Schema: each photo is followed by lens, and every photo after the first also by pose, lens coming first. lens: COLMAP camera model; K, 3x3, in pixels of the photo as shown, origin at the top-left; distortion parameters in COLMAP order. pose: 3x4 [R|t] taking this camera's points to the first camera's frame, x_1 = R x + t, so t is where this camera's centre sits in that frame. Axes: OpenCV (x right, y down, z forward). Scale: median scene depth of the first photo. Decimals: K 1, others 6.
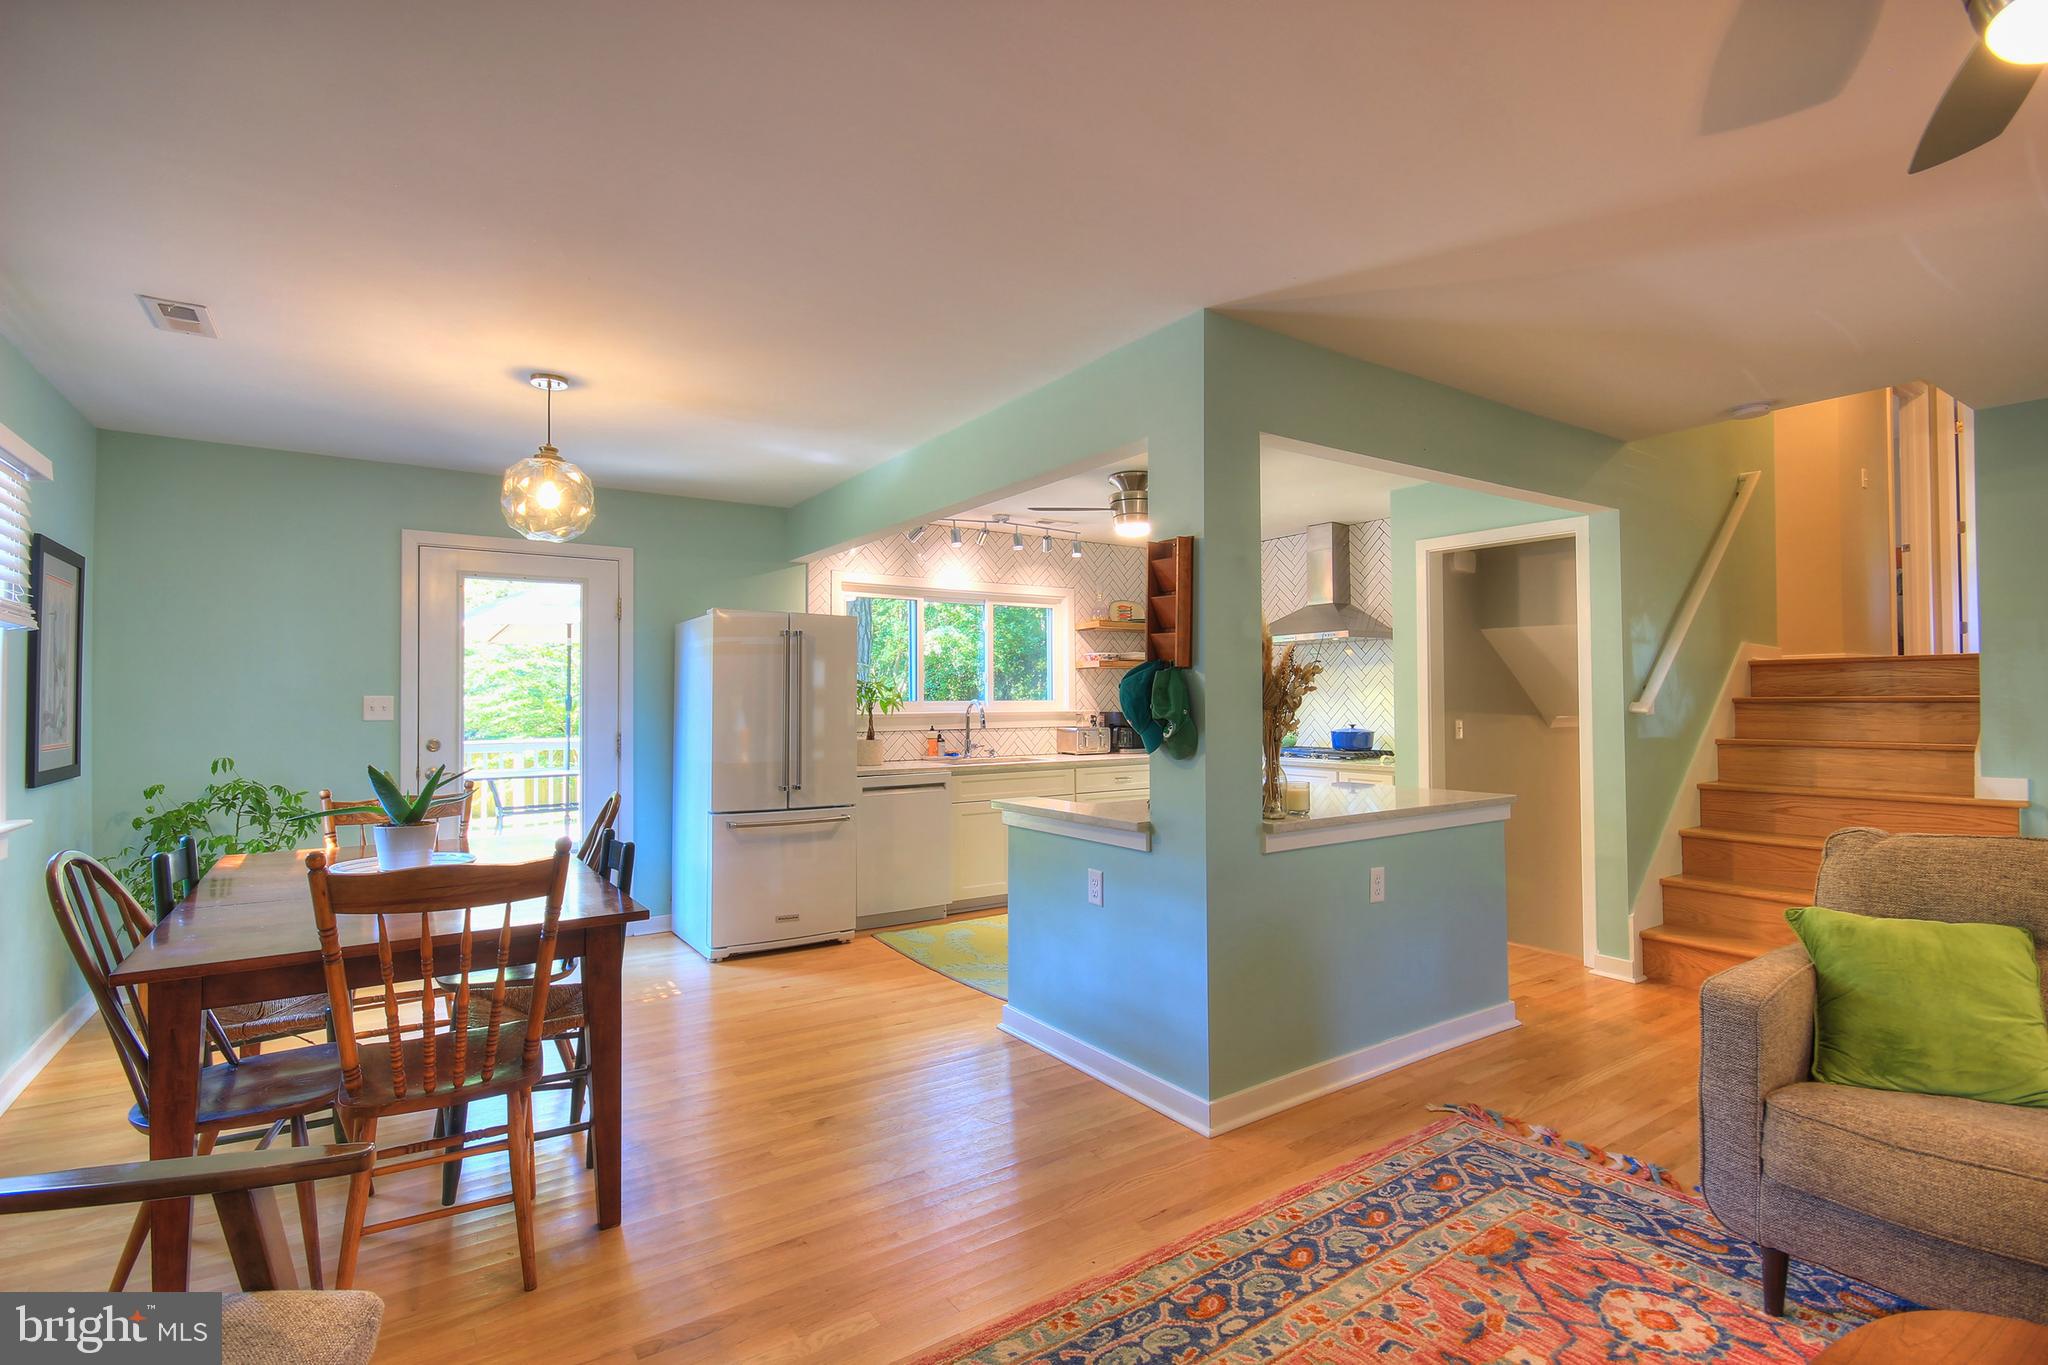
lens RADIAL K [[949.0, 0, 1028.5], [0, 949.0, 688.9], [0, 0, 1]] dist [-0.002284, -0.002285]
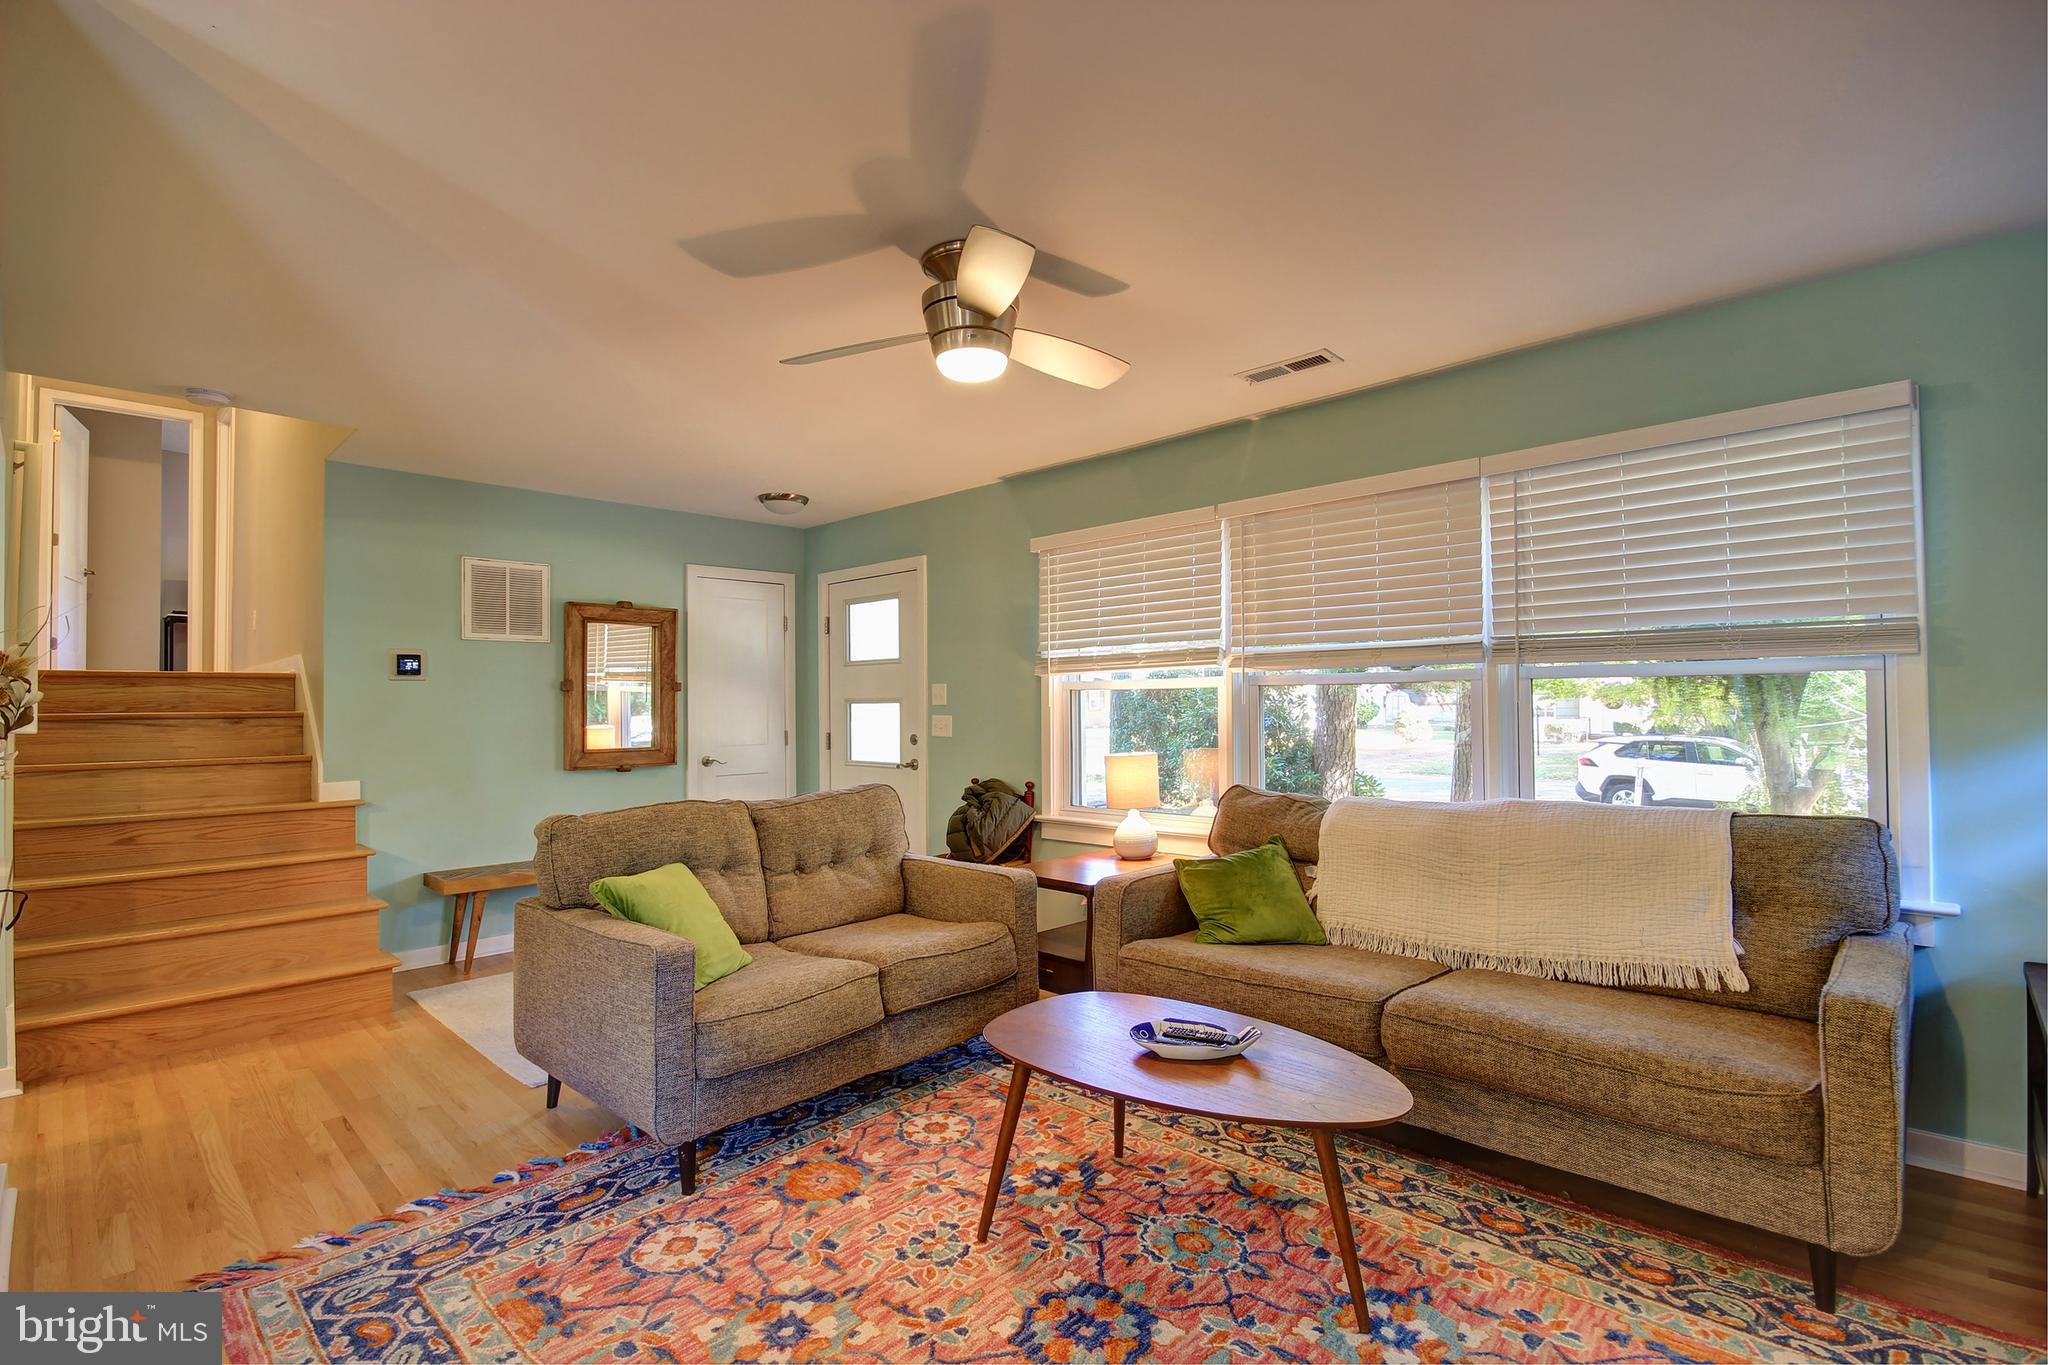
lens RADIAL K [[949.0, 0, 1030.5], [0, 949.0, 682.5], [0, 0, 1]] dist [-0.002284, -0.002285]
pose [[-0.203576, 0.029324, 0.978620, -0.182930], [-0.000239, 0.999550, -0.030001, 0.004486], [-0.979059, -0.006341, -0.203478, 0.261266]]
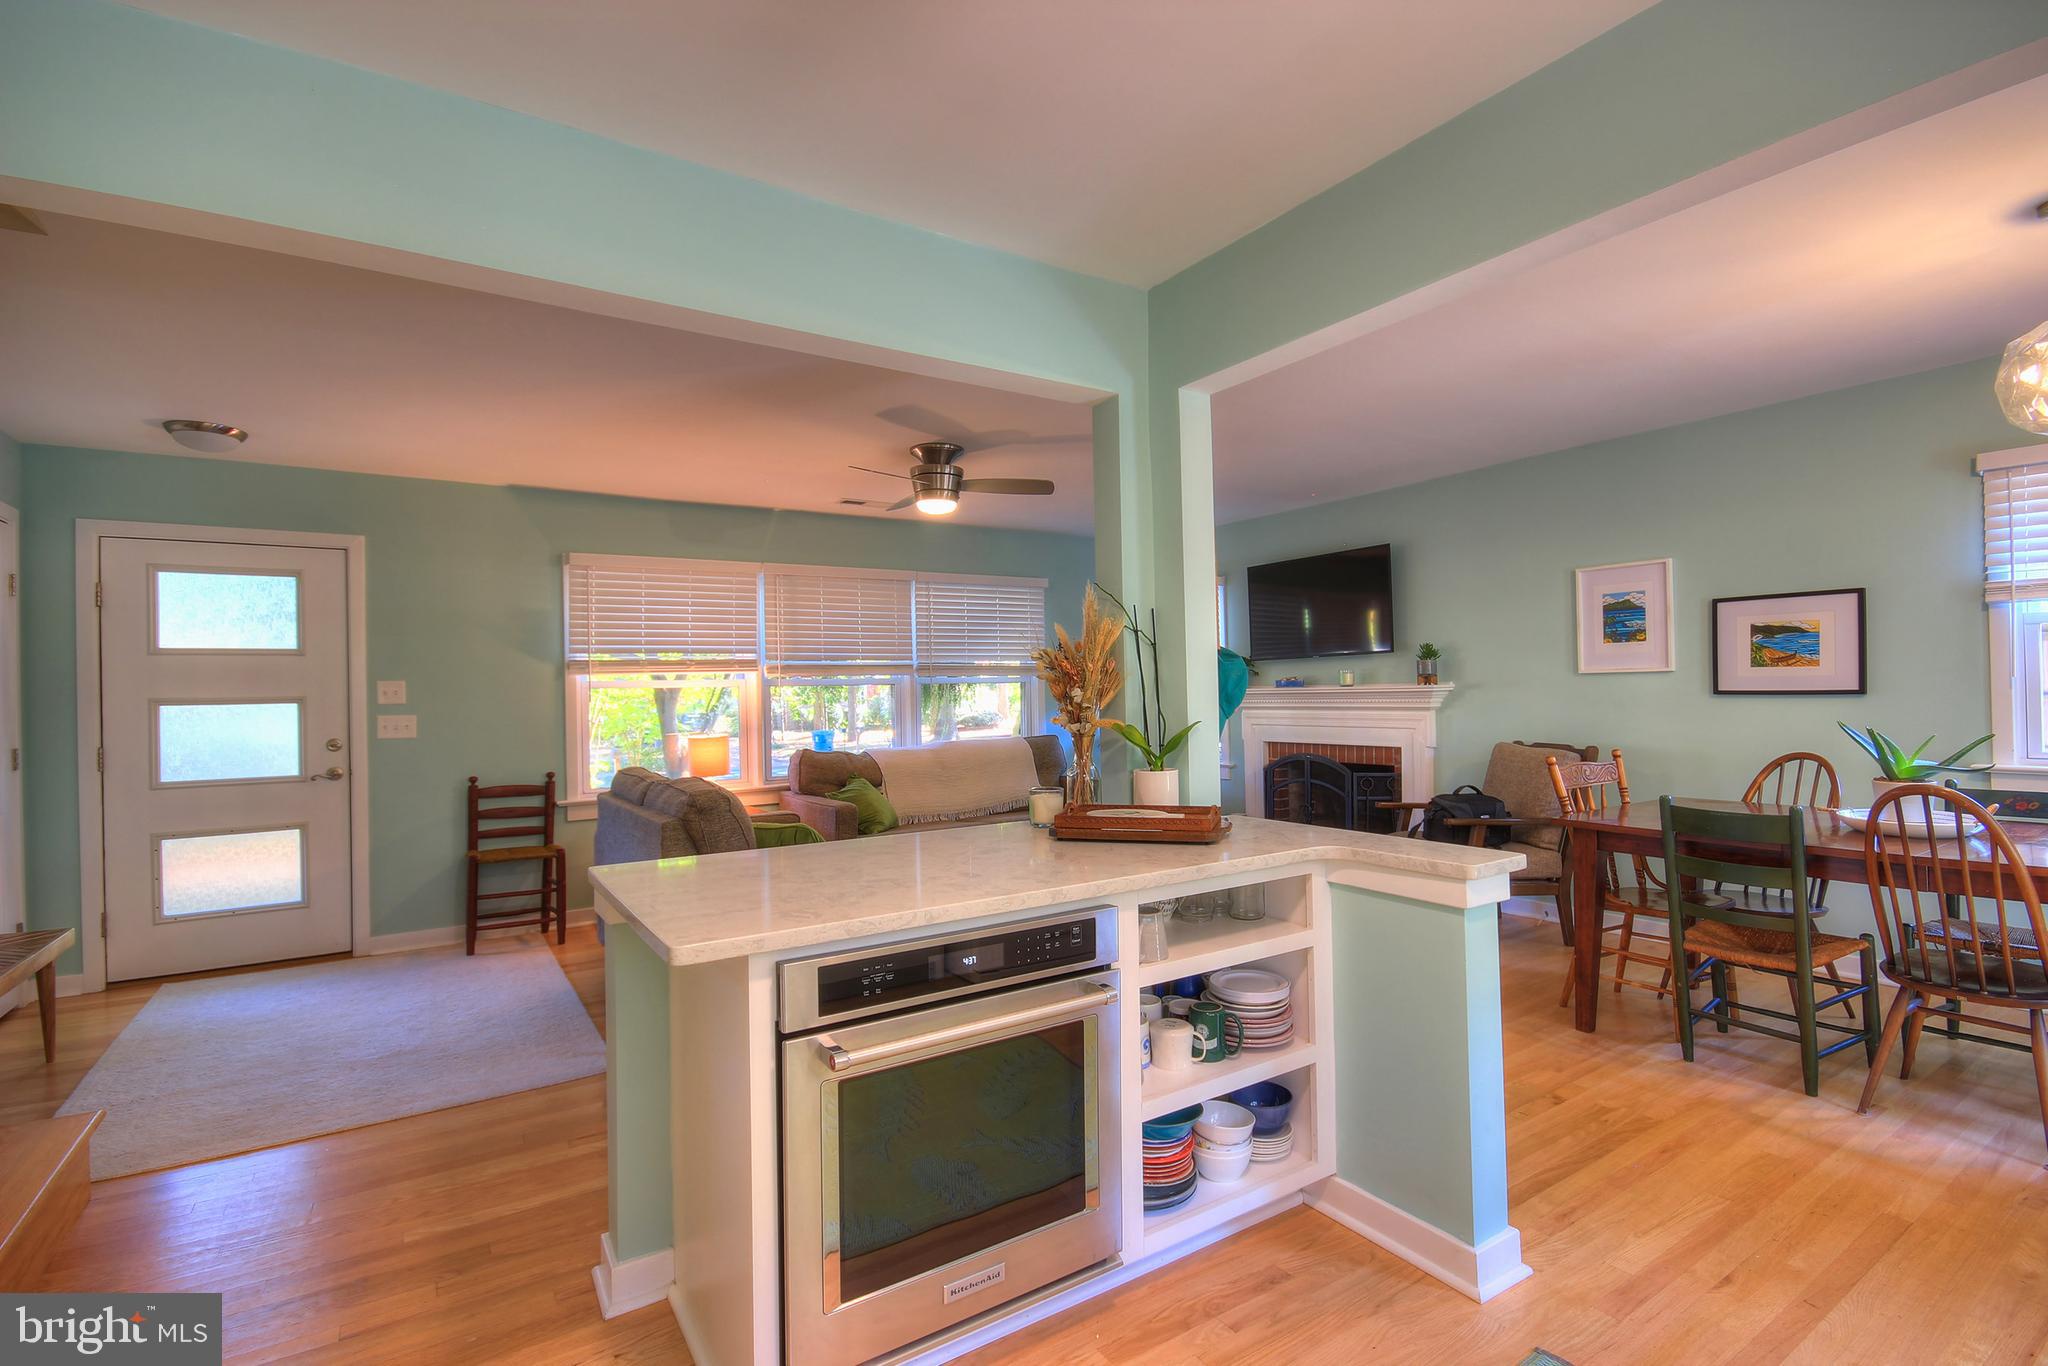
lens RADIAL K [[949.0, 0, 1018.3], [0, 949.0, 684.6], [0, 0, 1]] dist [-0.002284, -0.002285]
pose [[-0.999268, 0.026257, 0.027807, 0.146928], [0.025661, 0.999438, -0.021568, 0.013462], [-0.028358, -0.020839, -0.999381, 0.965336]]
